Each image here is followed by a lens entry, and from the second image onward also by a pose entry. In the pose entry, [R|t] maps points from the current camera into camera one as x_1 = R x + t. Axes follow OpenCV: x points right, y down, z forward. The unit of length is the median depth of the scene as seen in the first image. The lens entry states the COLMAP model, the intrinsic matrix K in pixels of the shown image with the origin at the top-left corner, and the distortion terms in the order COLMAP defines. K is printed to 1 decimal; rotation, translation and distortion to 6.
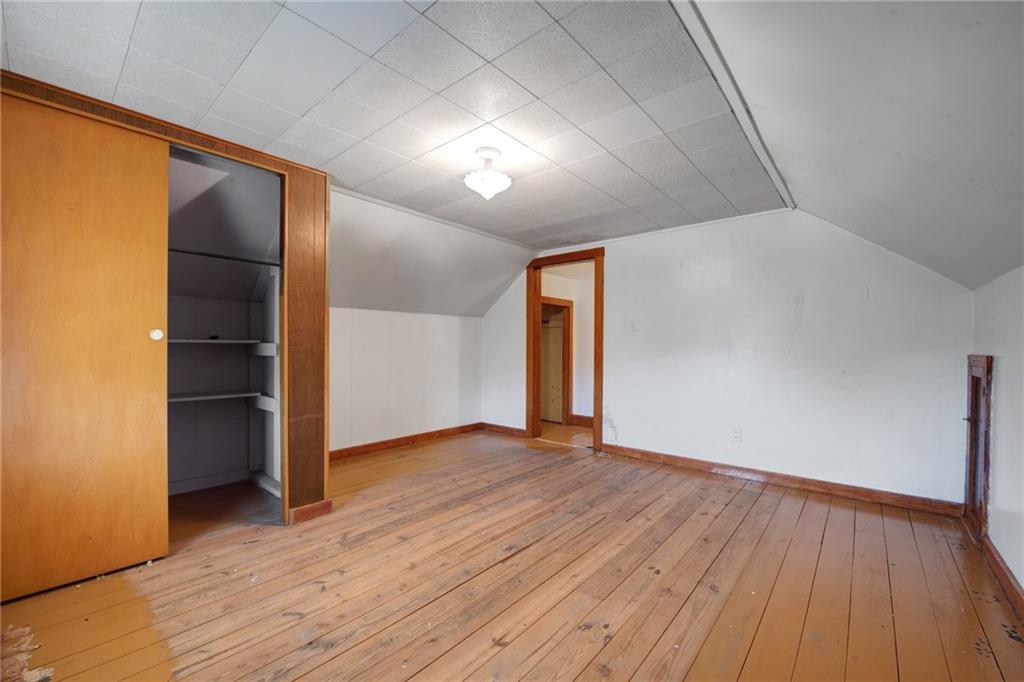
lens RADIAL K [[416.1, 0, 515.3], [0, 416.1, 346.3], [0, 0, 1]] dist [-0.013993, -0.000082]
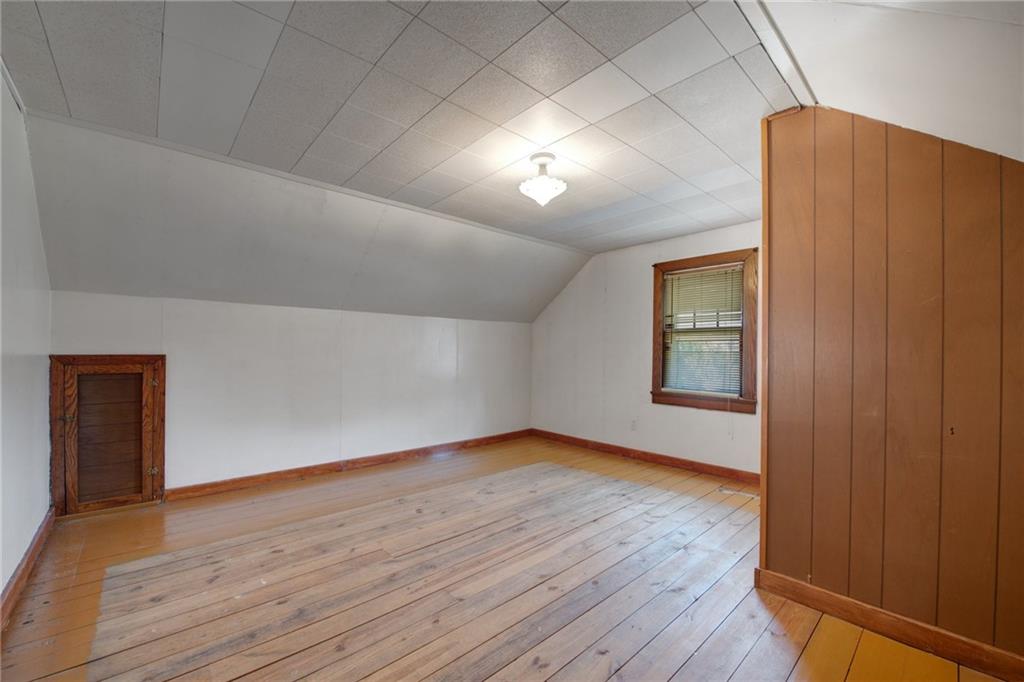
lens RADIAL K [[416.1, 0, 515.3], [0, 416.1, 346.3], [0, 0, 1]] dist [-0.013993, -0.000082]
pose [[-0.992234, -0.014355, 0.123550, -0.118221], [-0.014956, 0.999880, -0.003941, -0.010225], [-0.123479, -0.005758, -0.992330, 1.845594]]
